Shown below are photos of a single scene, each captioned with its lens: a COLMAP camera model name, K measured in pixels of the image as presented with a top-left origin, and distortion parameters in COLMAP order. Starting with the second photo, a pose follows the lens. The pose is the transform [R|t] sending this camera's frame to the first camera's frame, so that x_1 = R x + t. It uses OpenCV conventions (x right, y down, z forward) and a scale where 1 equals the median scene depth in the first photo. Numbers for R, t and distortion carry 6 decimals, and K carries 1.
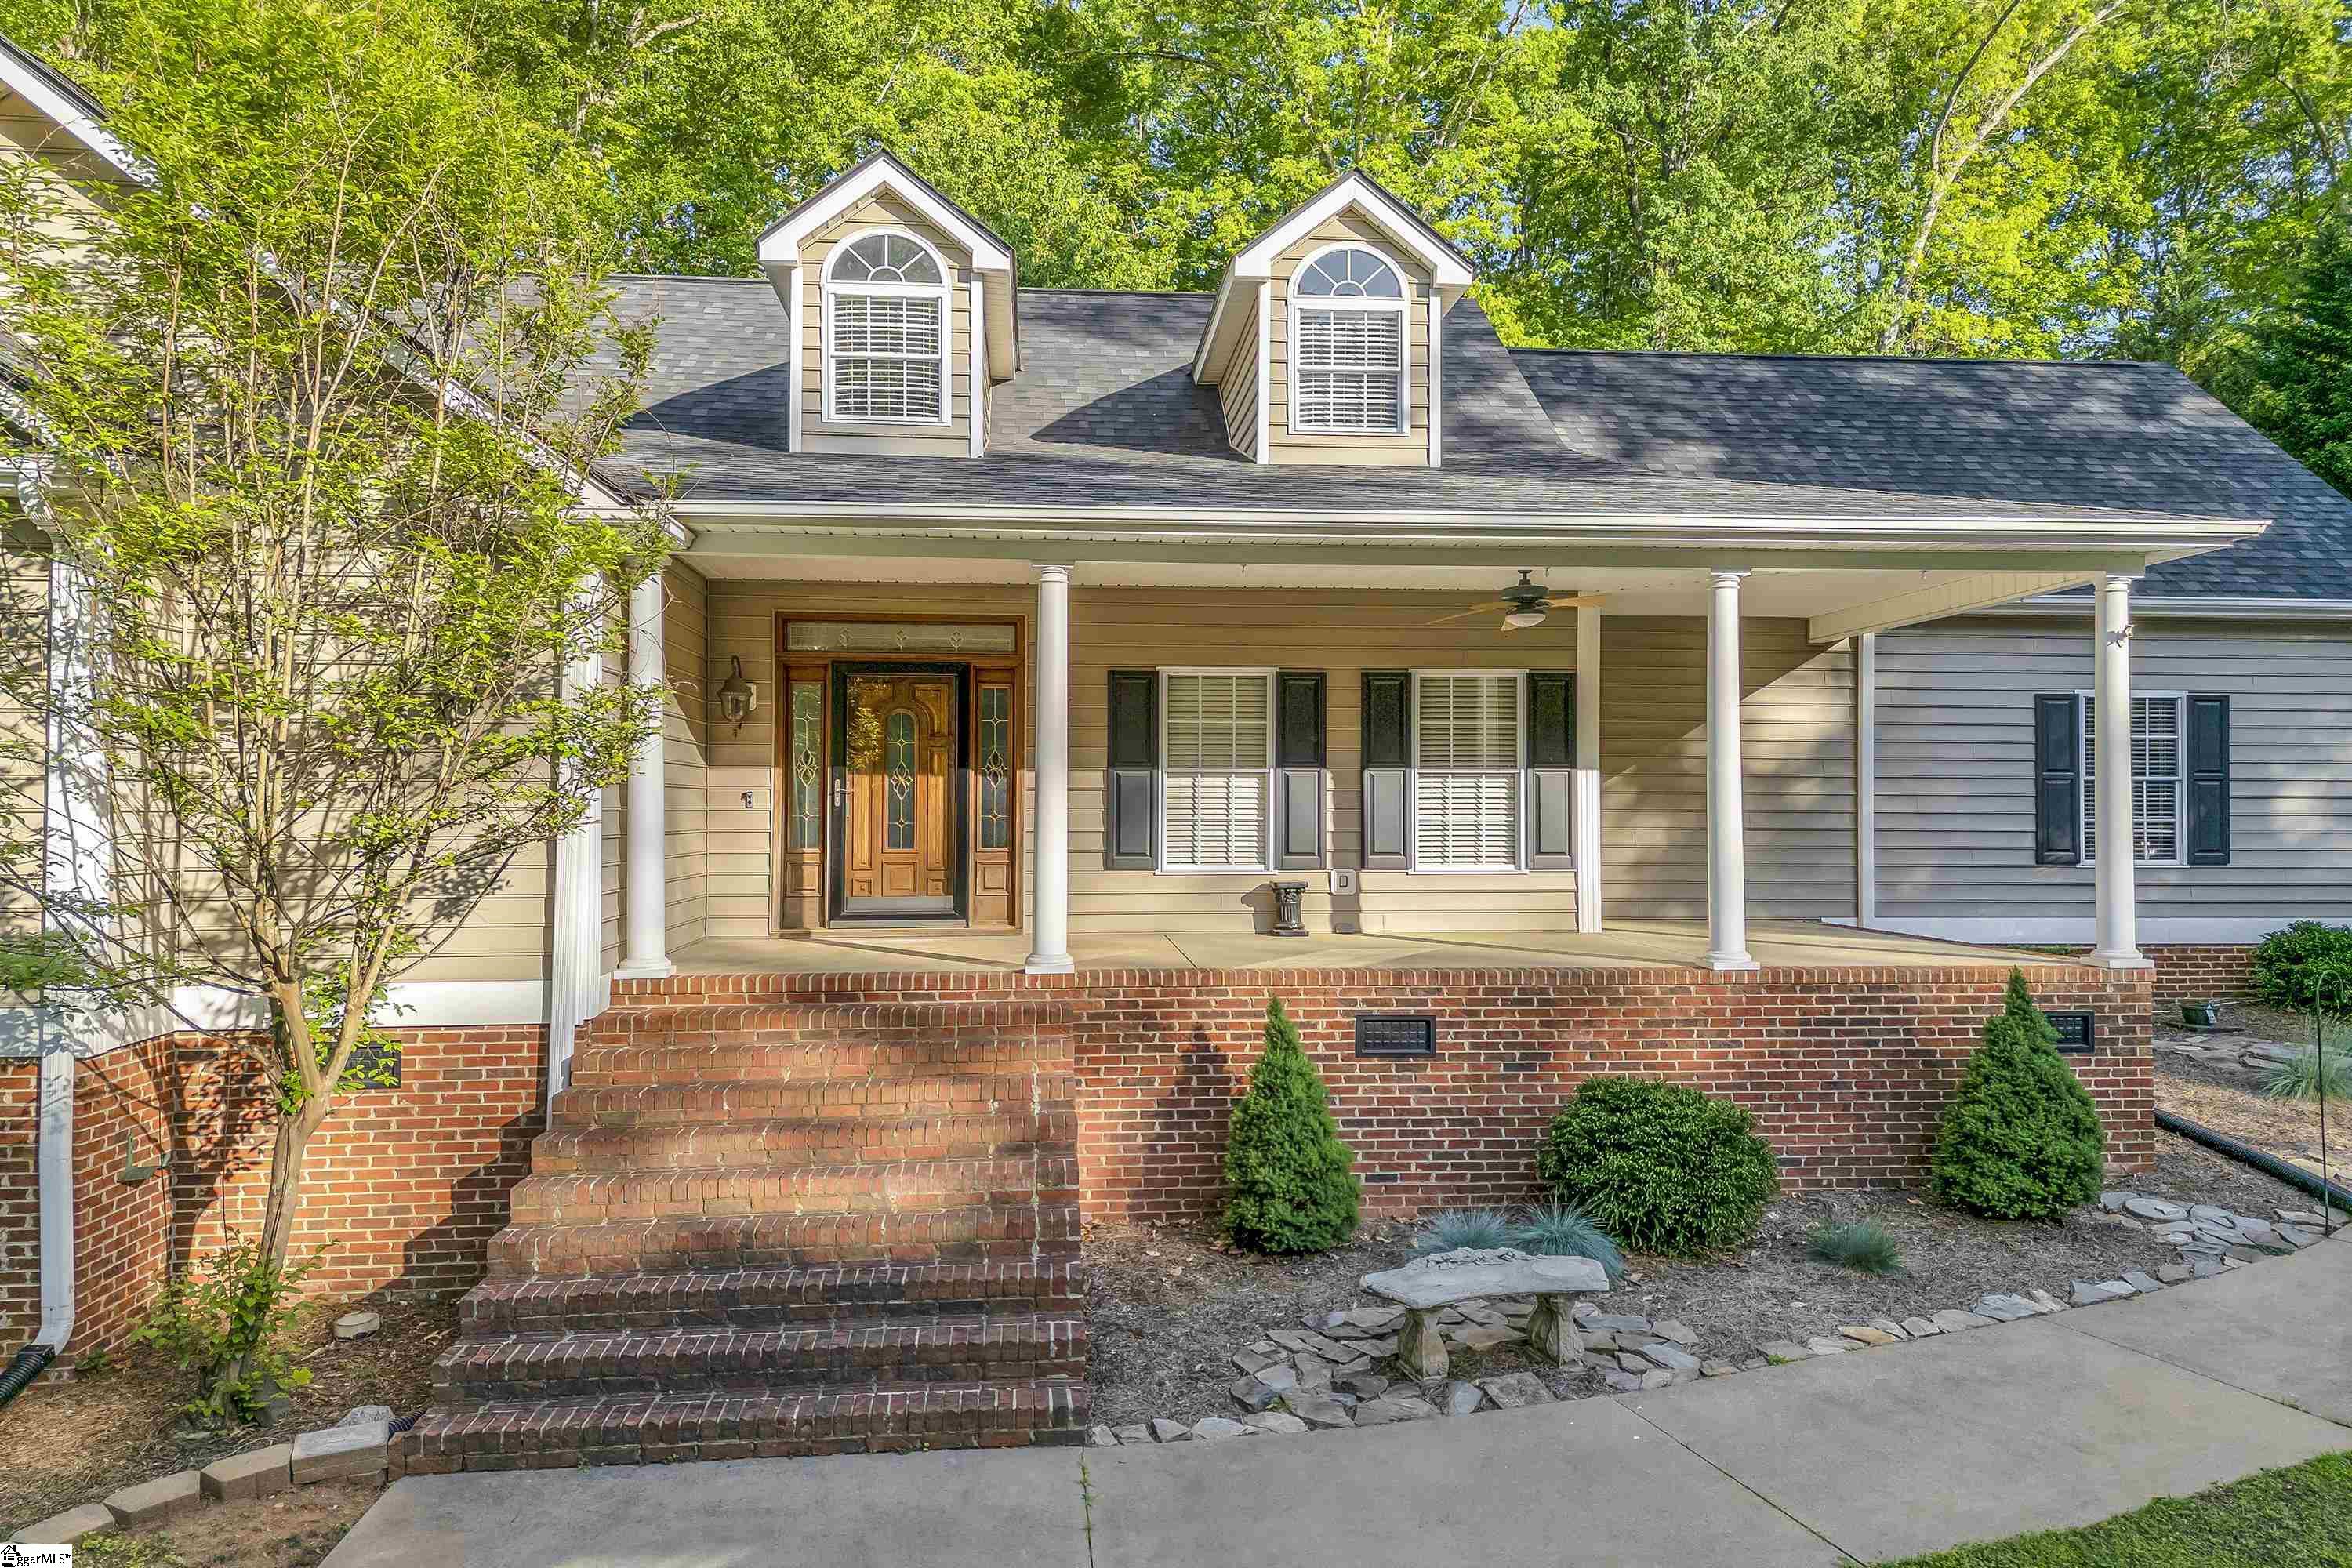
lens RADIAL K [[1518.9, 0, 1165.6], [0, 1518.9, 790.7], [0, 0, 1]] dist [0.050314, -0.055109]
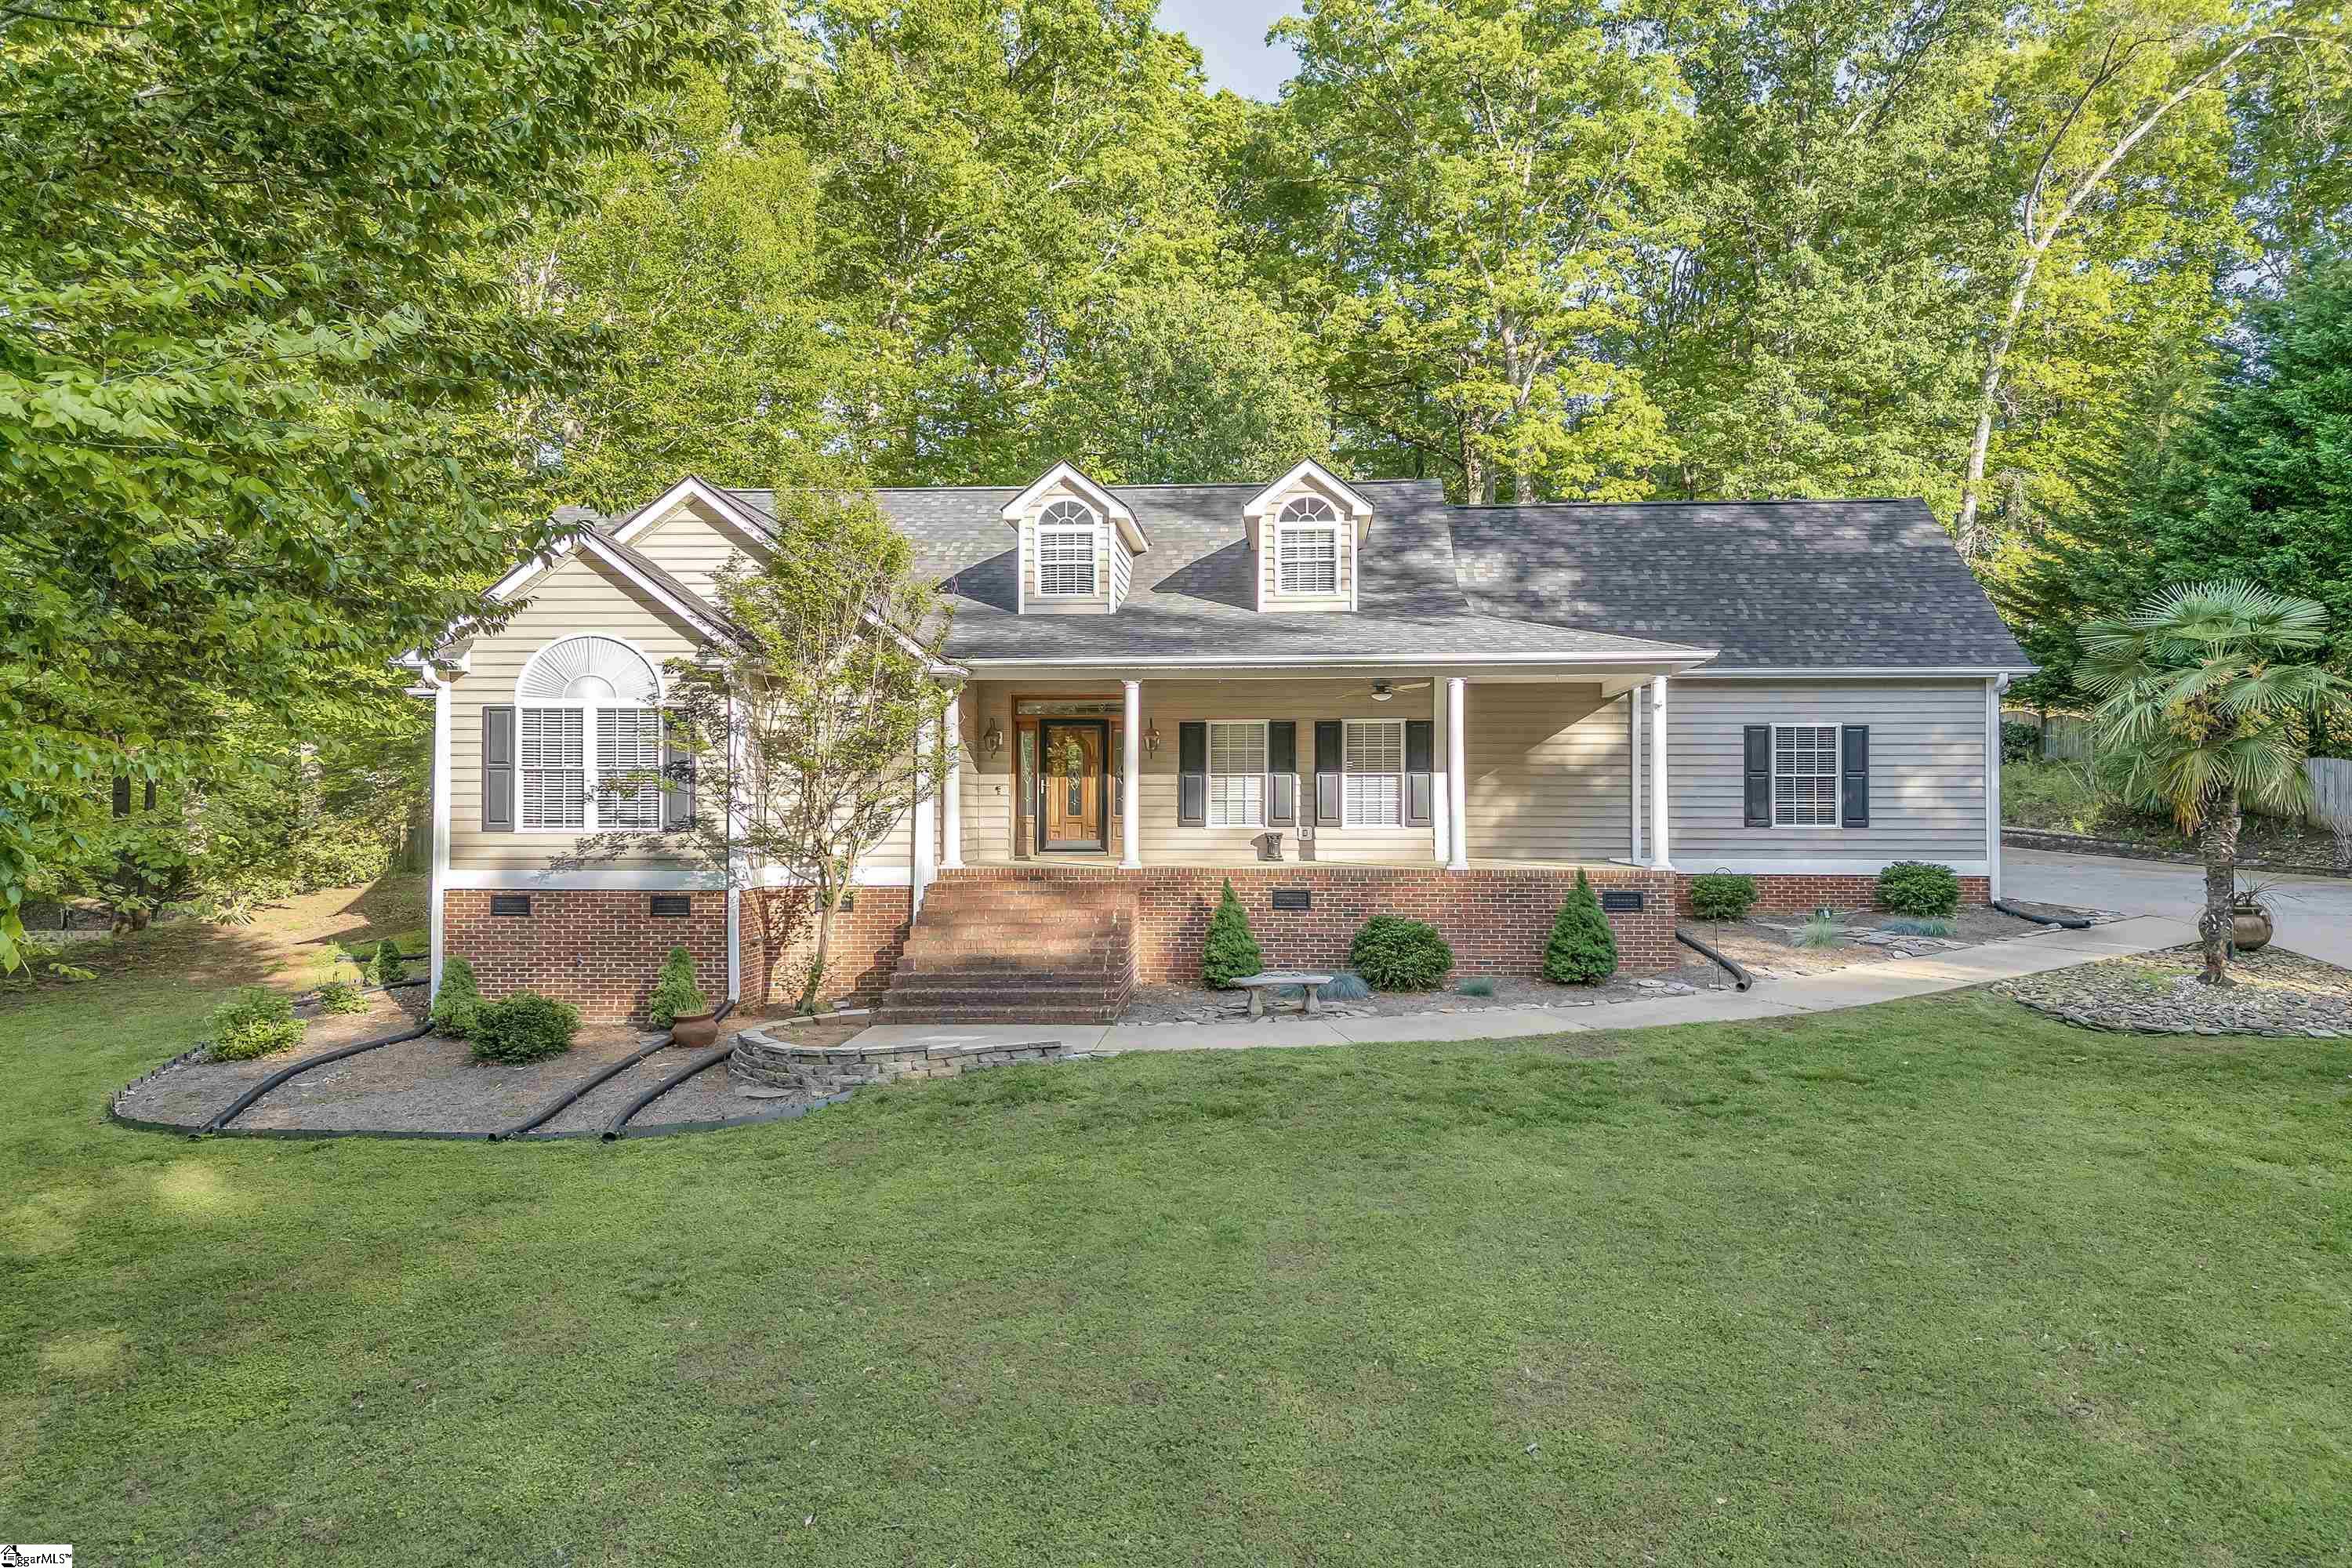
lens RADIAL K [[1518.9, 0, 1165.6], [0, 1518.9, 790.7], [0, 0, 1]] dist [0.050314, -0.055109]
pose [[0.985128, -0.003368, -0.171790, 0.272038], [0.003370, 0.999994, -0.000277, 0.007602], [0.171789, -0.000306, 0.985134, -0.884135]]
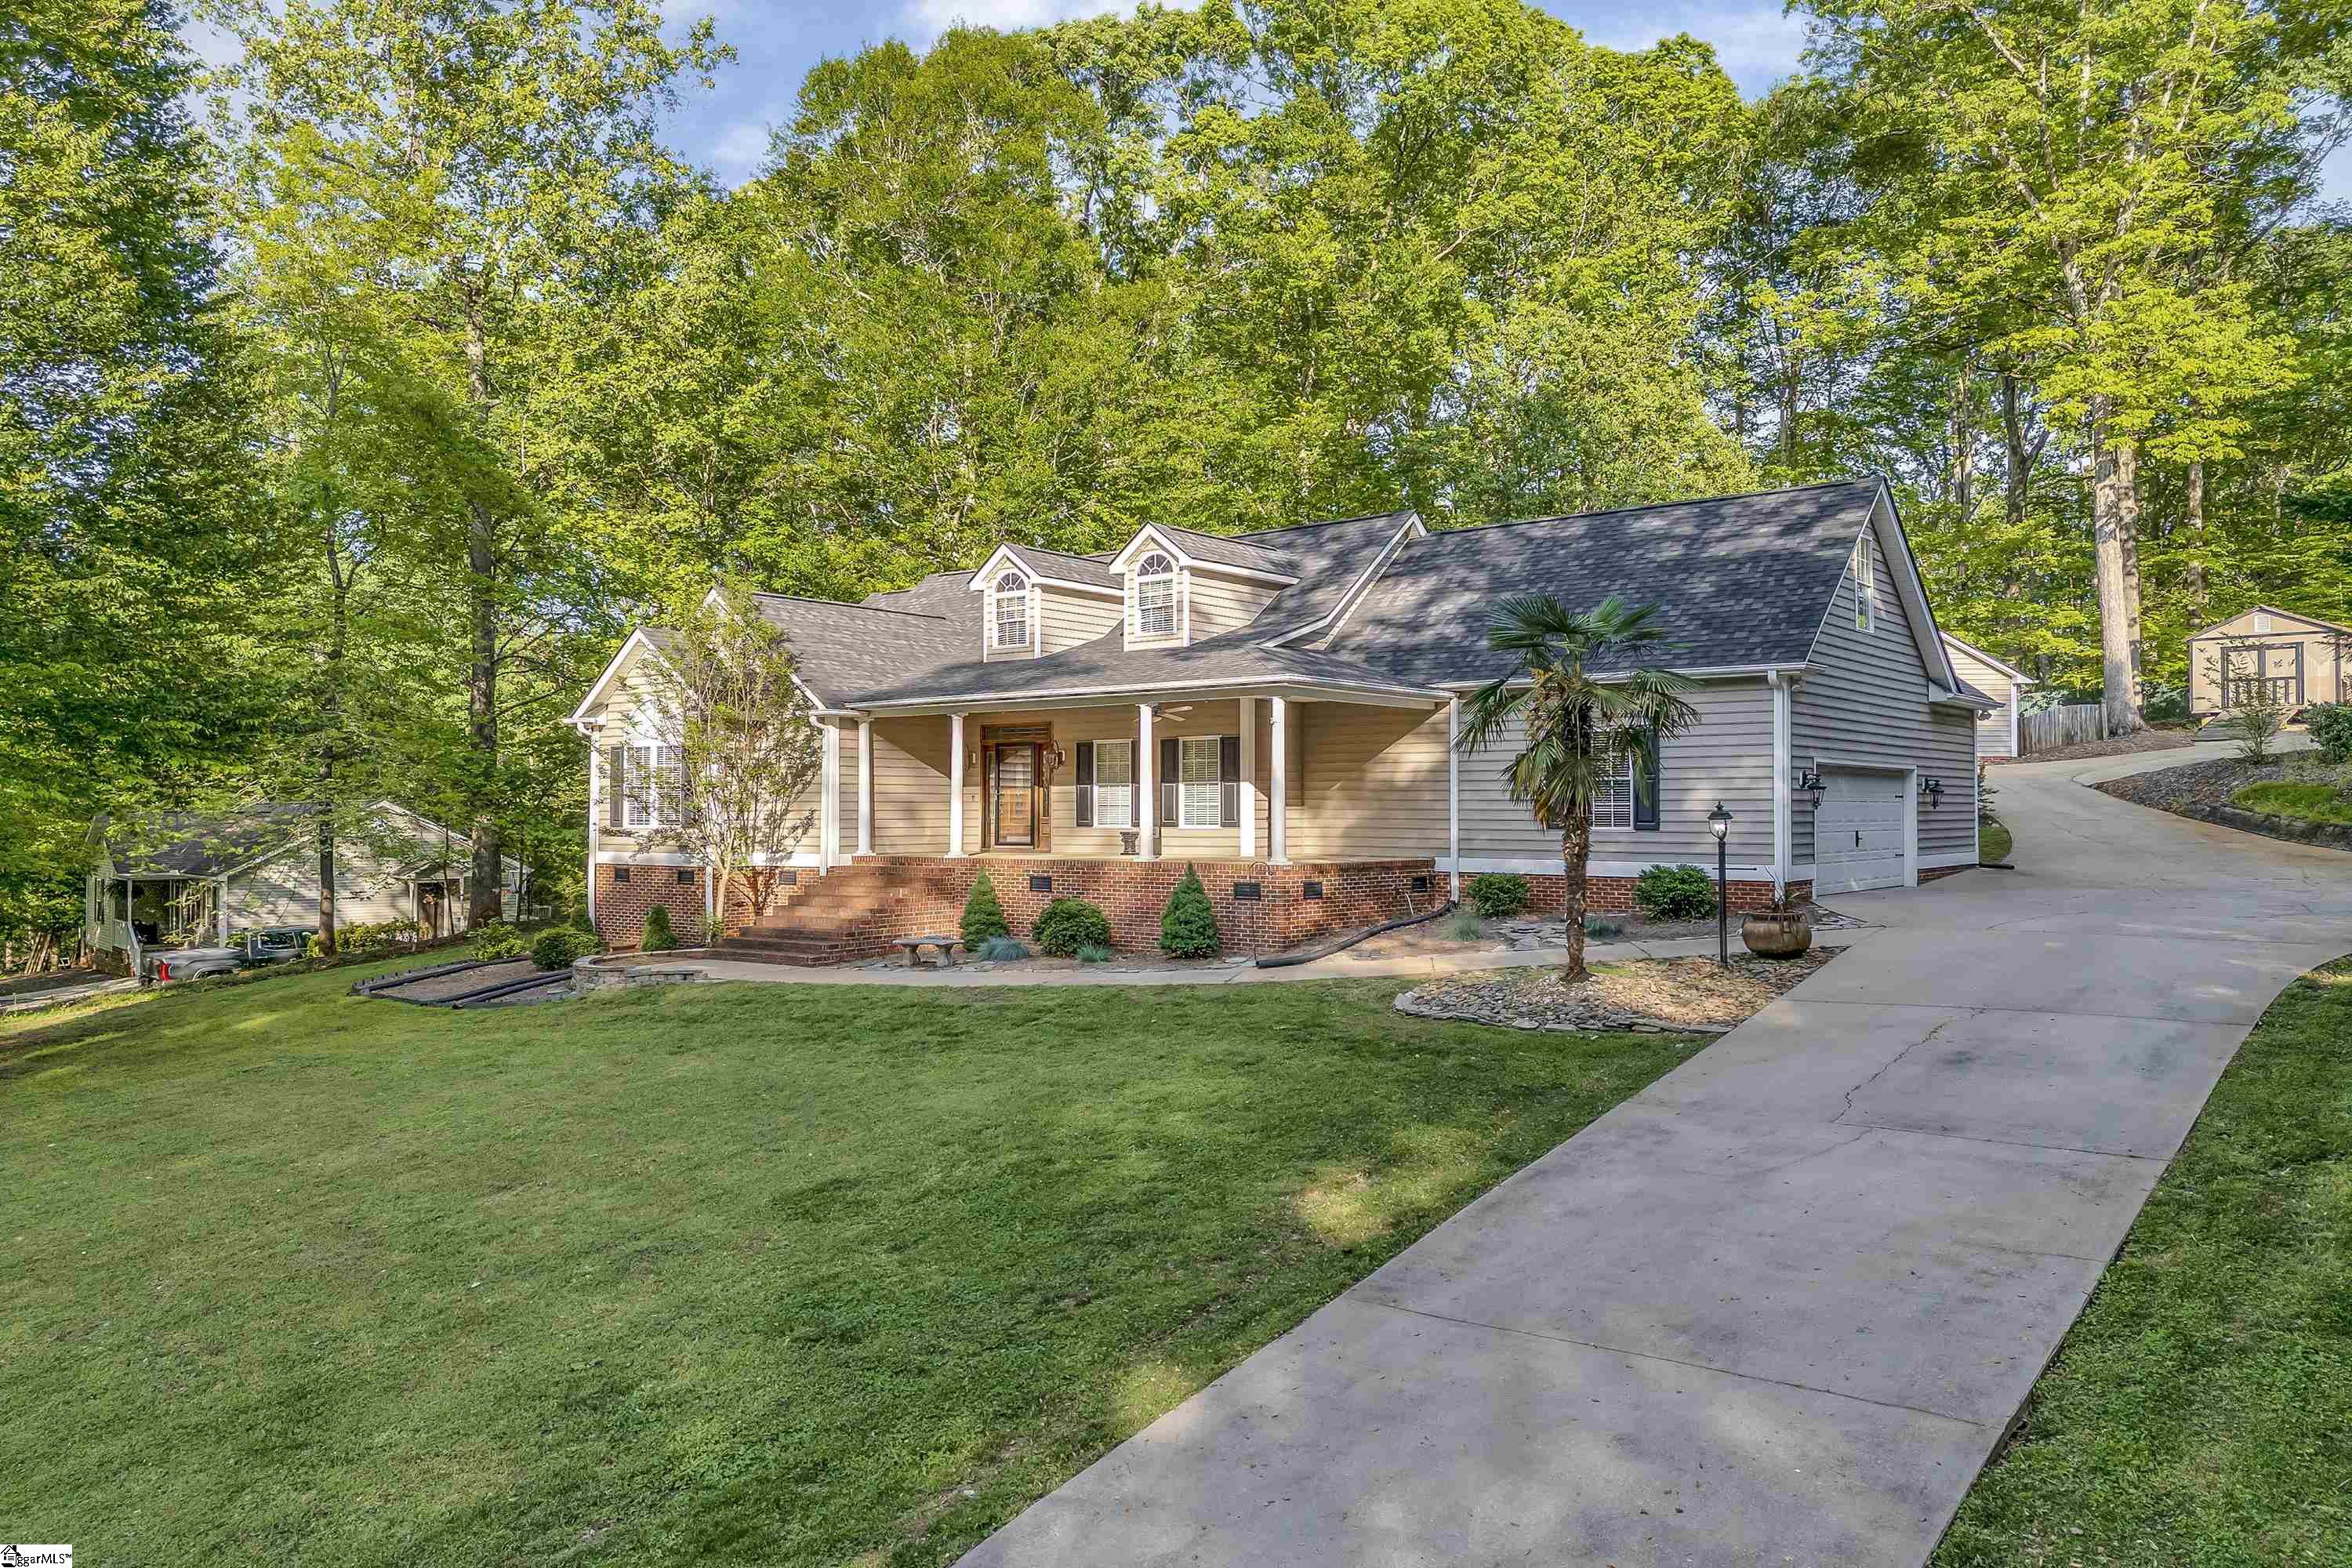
lens RADIAL K [[1518.9, 0, 1165.6], [0, 1518.9, 790.7], [0, 0, 1]] dist [0.050314, -0.055109]
pose [[0.731808, -0.010328, -0.681433, 1.678237], [0.011933, 0.999926, -0.002340, 0.003046], [0.681407, -0.006420, 0.731877, -0.644632]]
